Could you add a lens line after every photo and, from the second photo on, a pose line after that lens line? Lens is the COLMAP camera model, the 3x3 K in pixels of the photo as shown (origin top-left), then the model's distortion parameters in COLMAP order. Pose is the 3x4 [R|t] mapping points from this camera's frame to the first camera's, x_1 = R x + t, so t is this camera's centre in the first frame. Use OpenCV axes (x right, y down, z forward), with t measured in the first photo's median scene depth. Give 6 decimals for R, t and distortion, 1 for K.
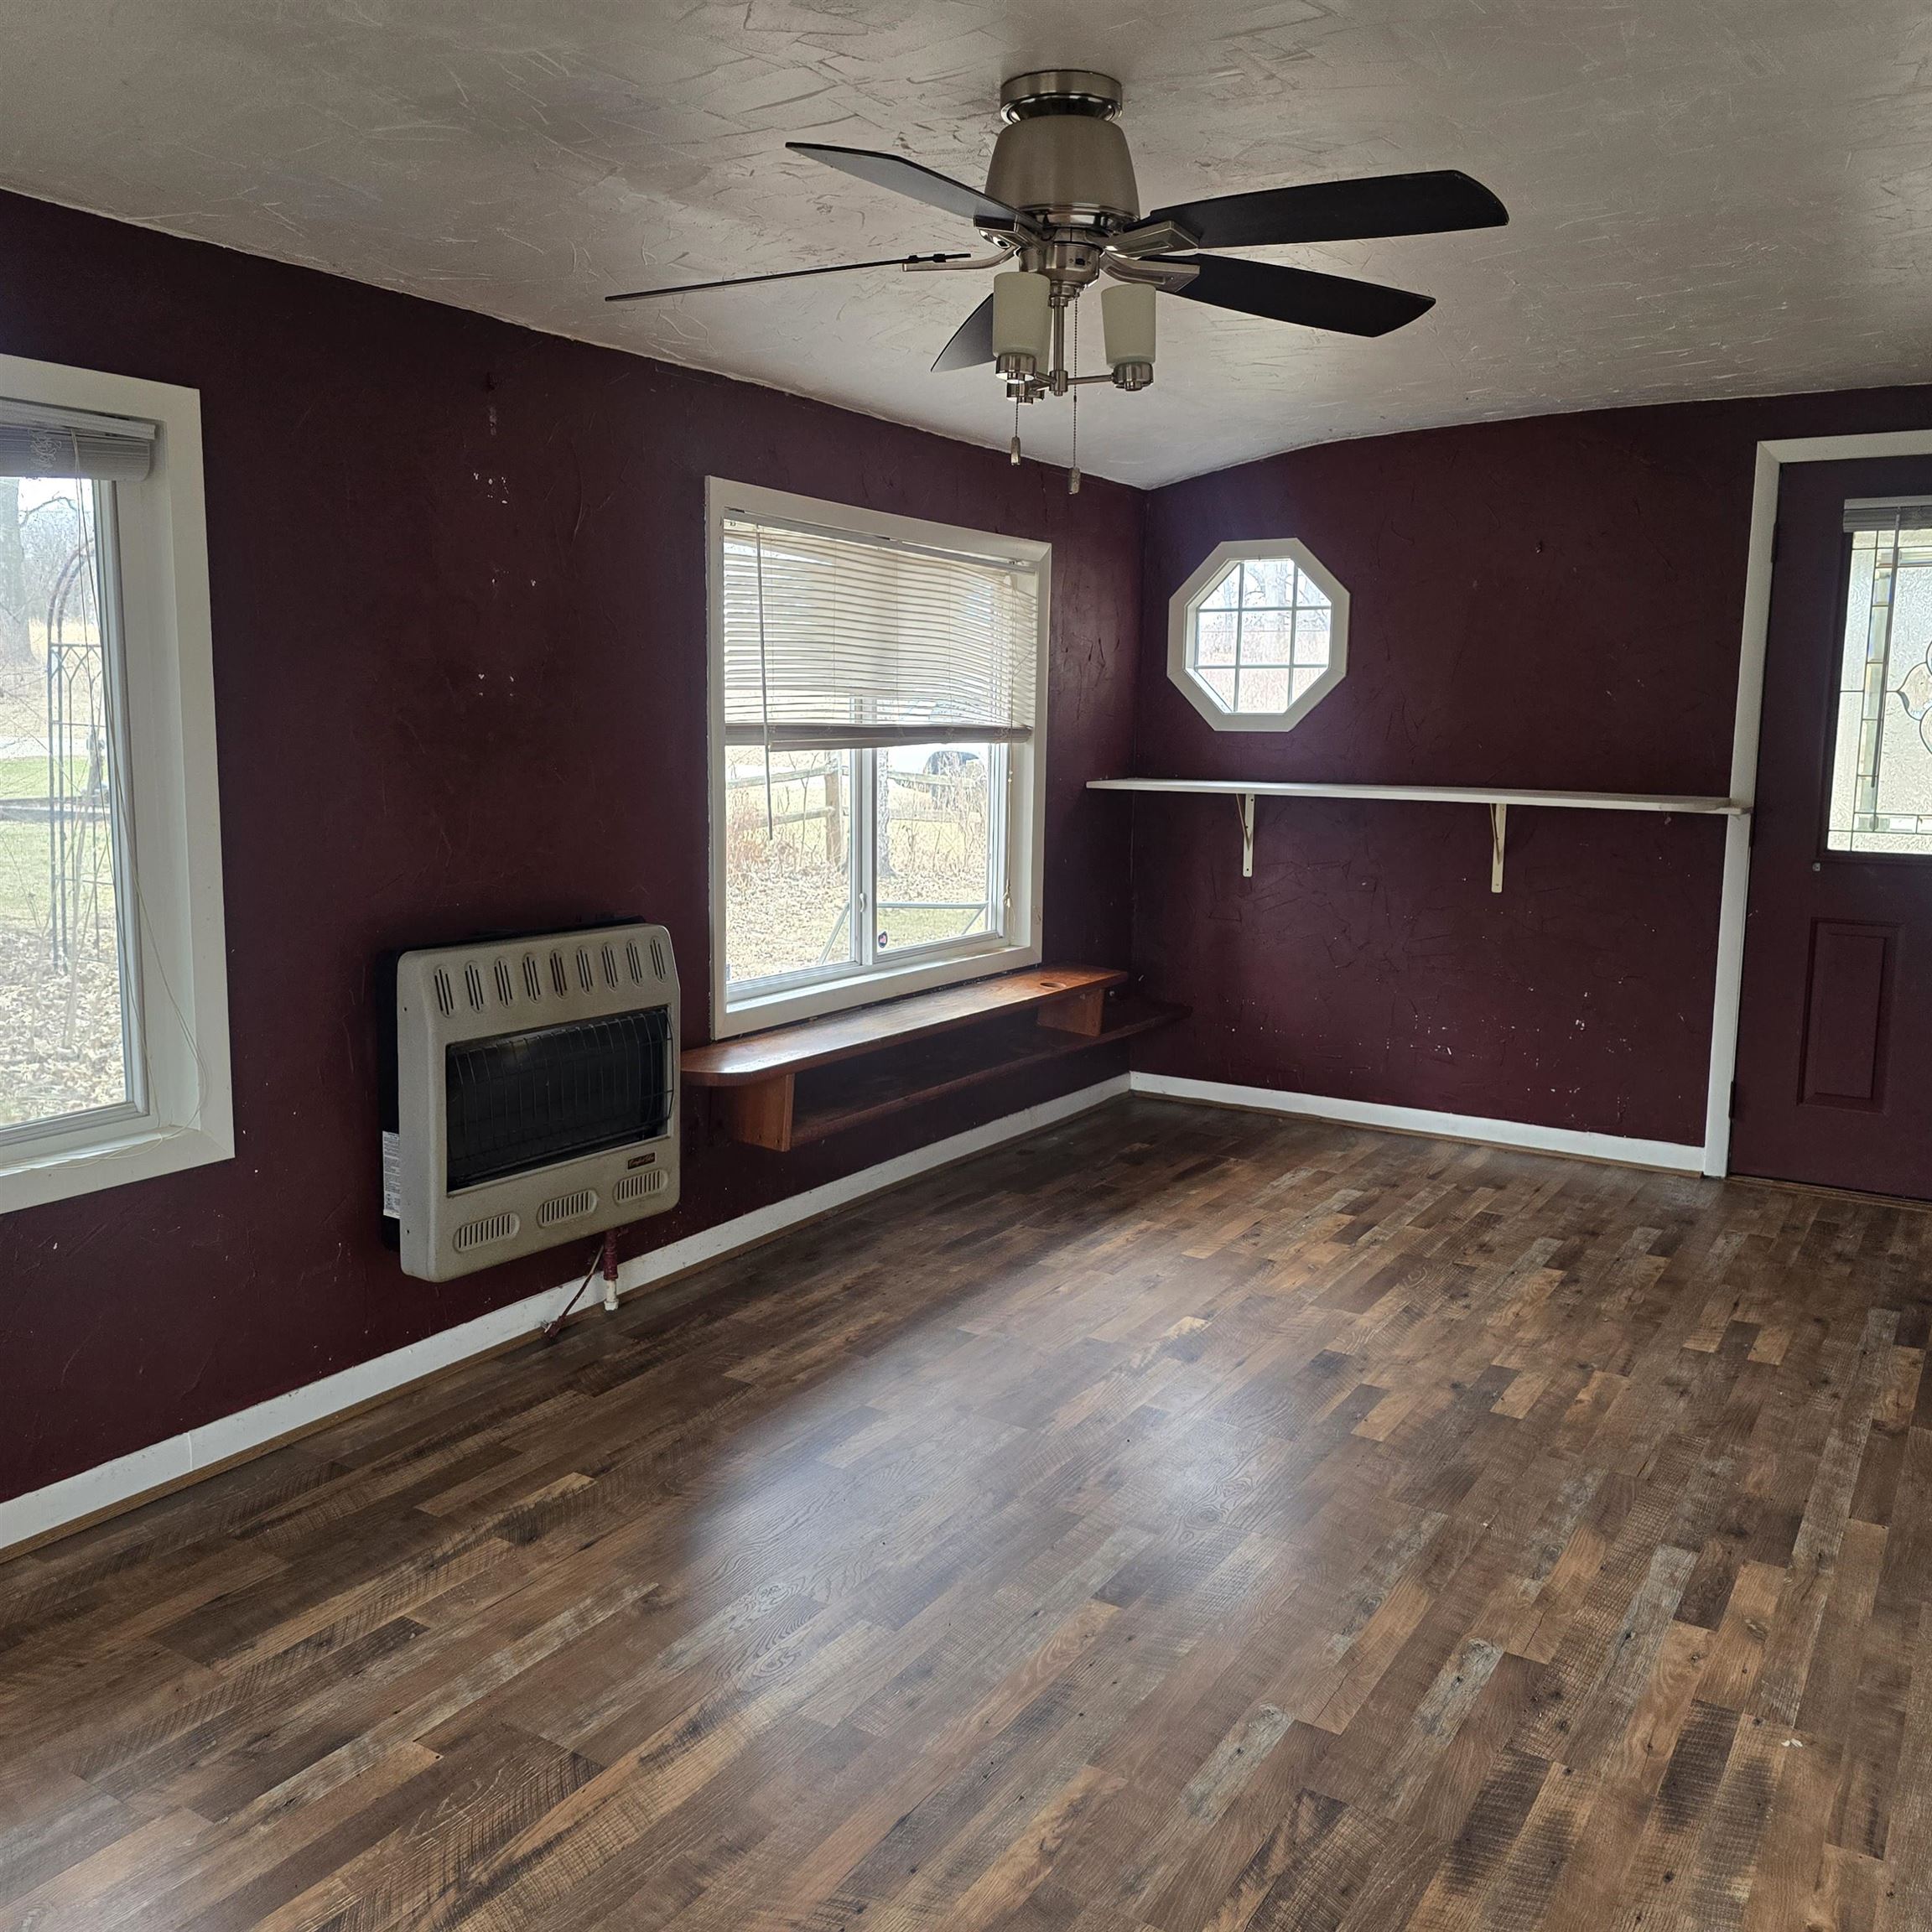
lens RADIAL K [[1701.0, 0, 966.0], [0, 1701.0, 966.0], [0, 0, 1]] dist [-0.007563, -0.016579]
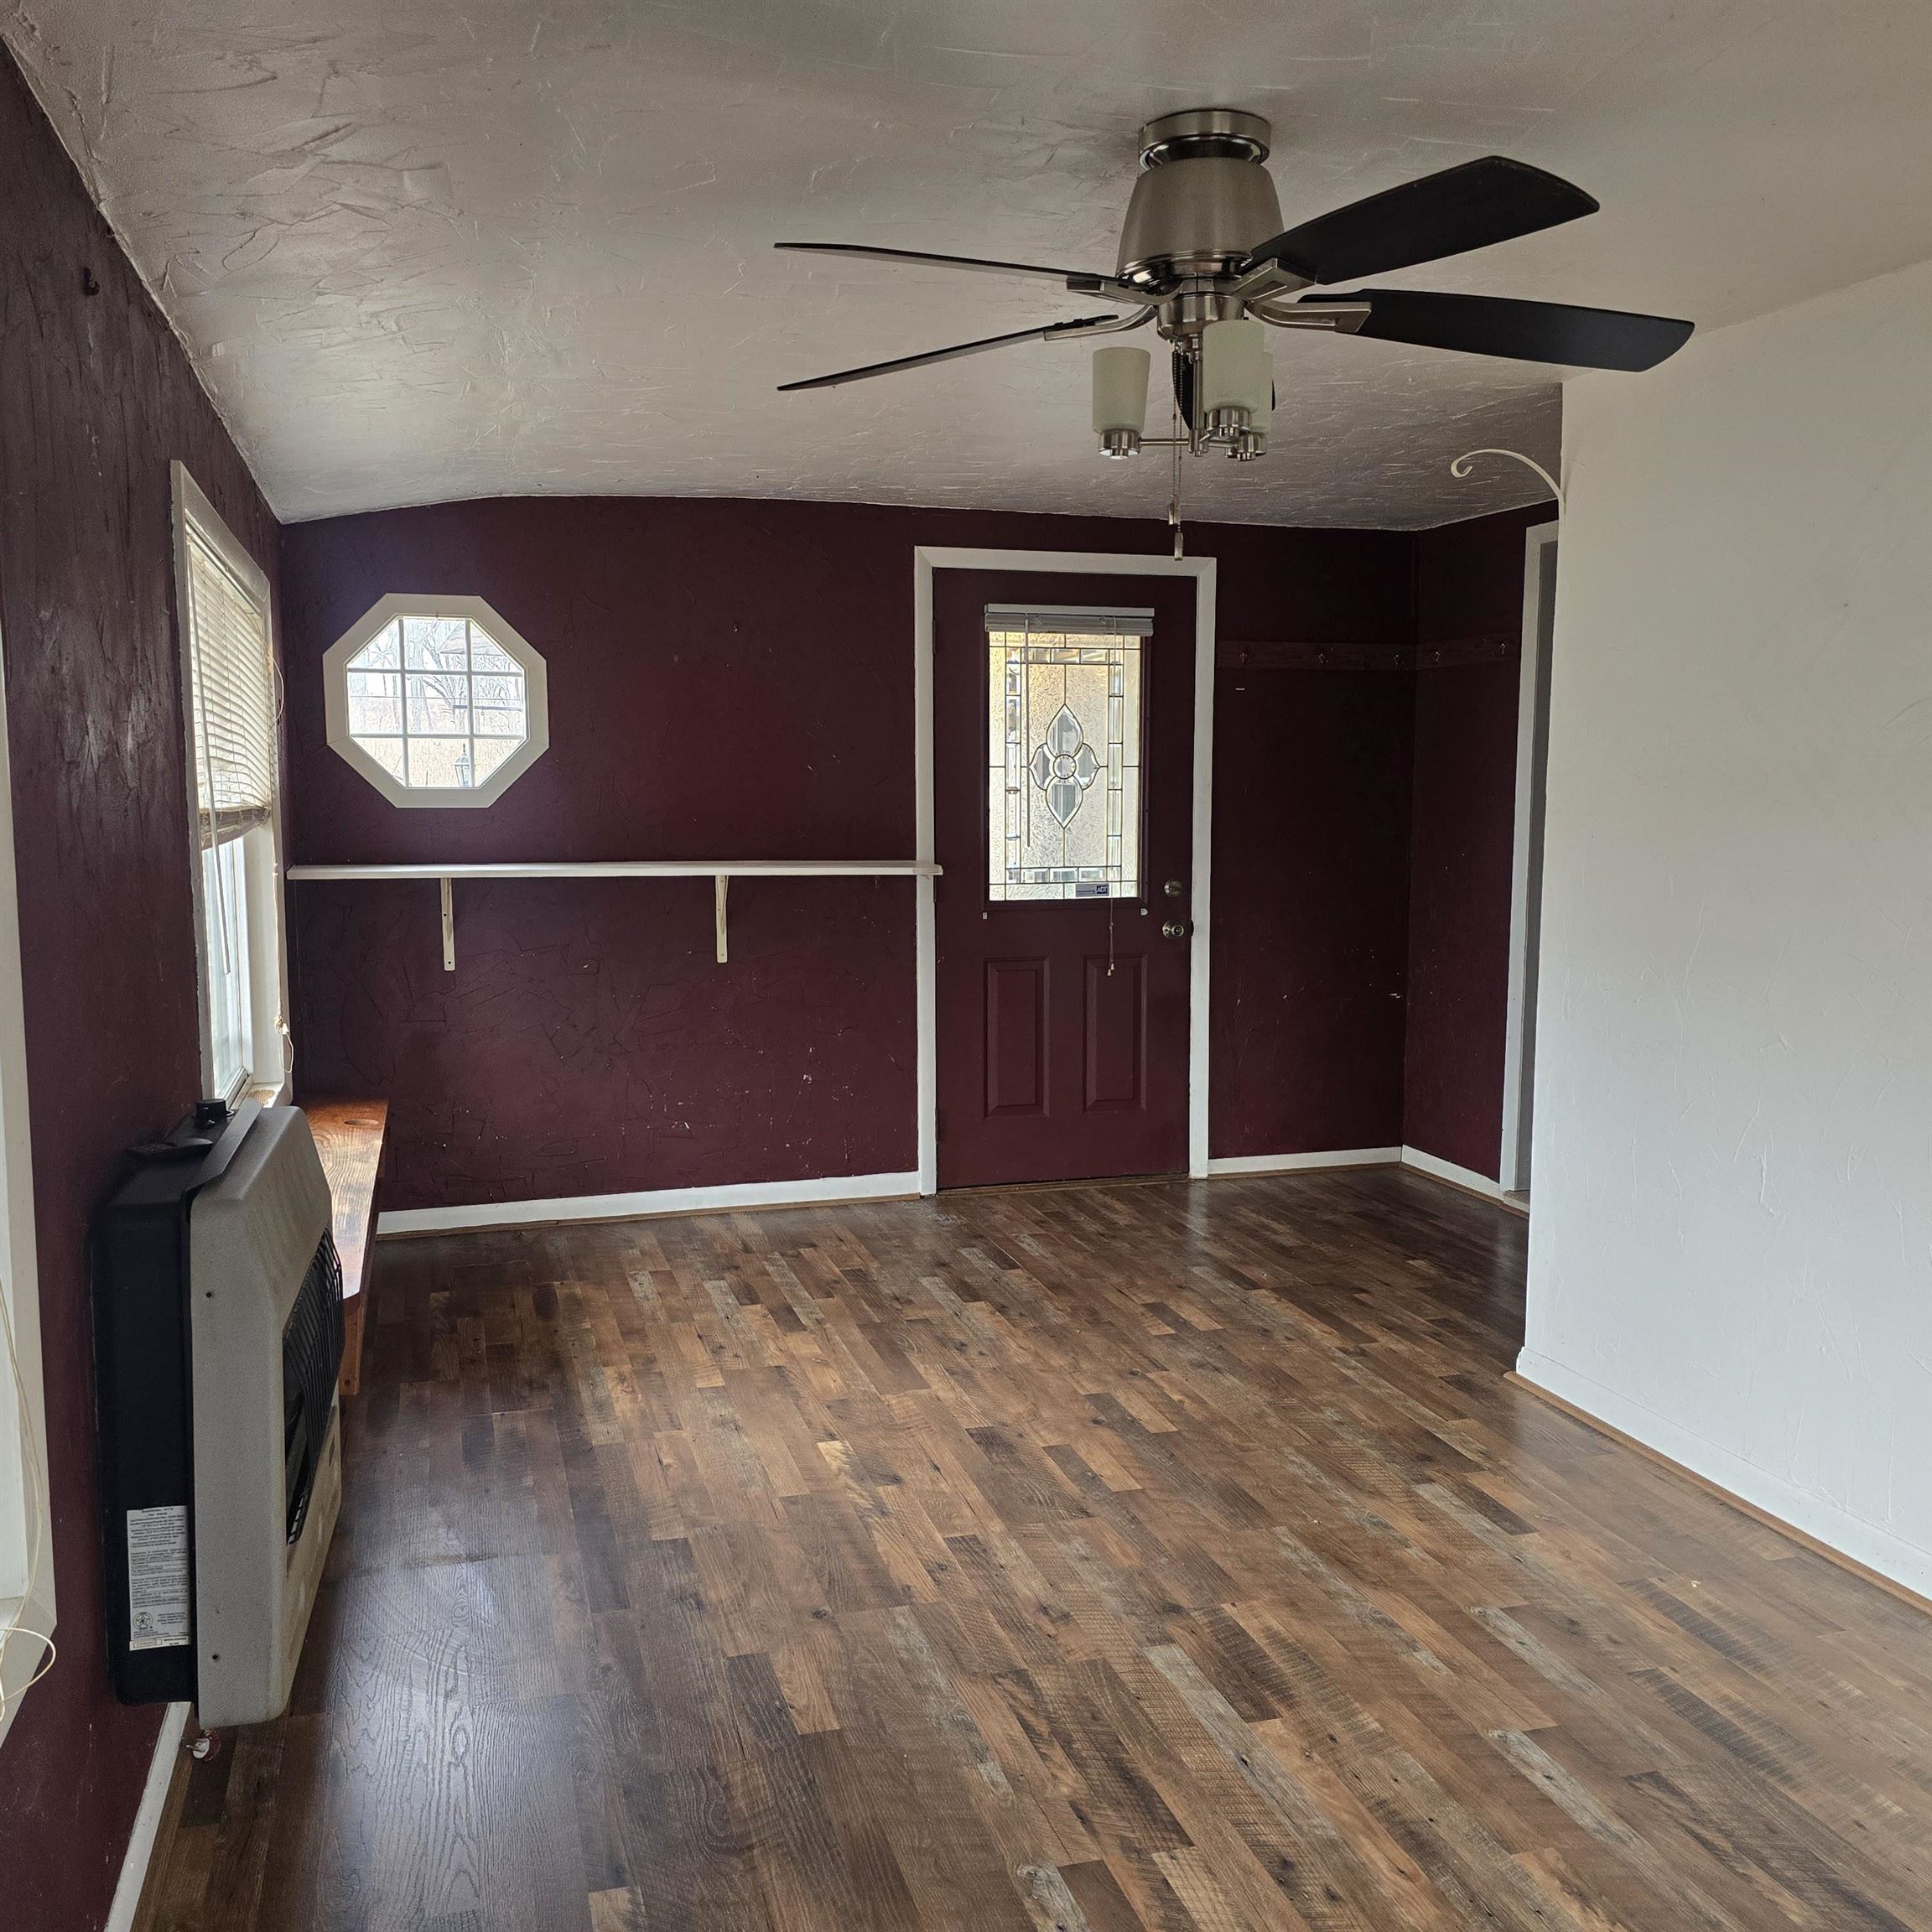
lens RADIAL K [[1692.7, 0, 966.0], [0, 1692.7, 966.0], [0, 0, 1]] dist [0.112348, -0.118916]
pose [[0.643346, -0.092497, 0.759967, -0.446508], [0.116116, 0.992979, 0.022560, -0.057197], [-0.756719, 0.073730, 0.649570, 0.278501]]
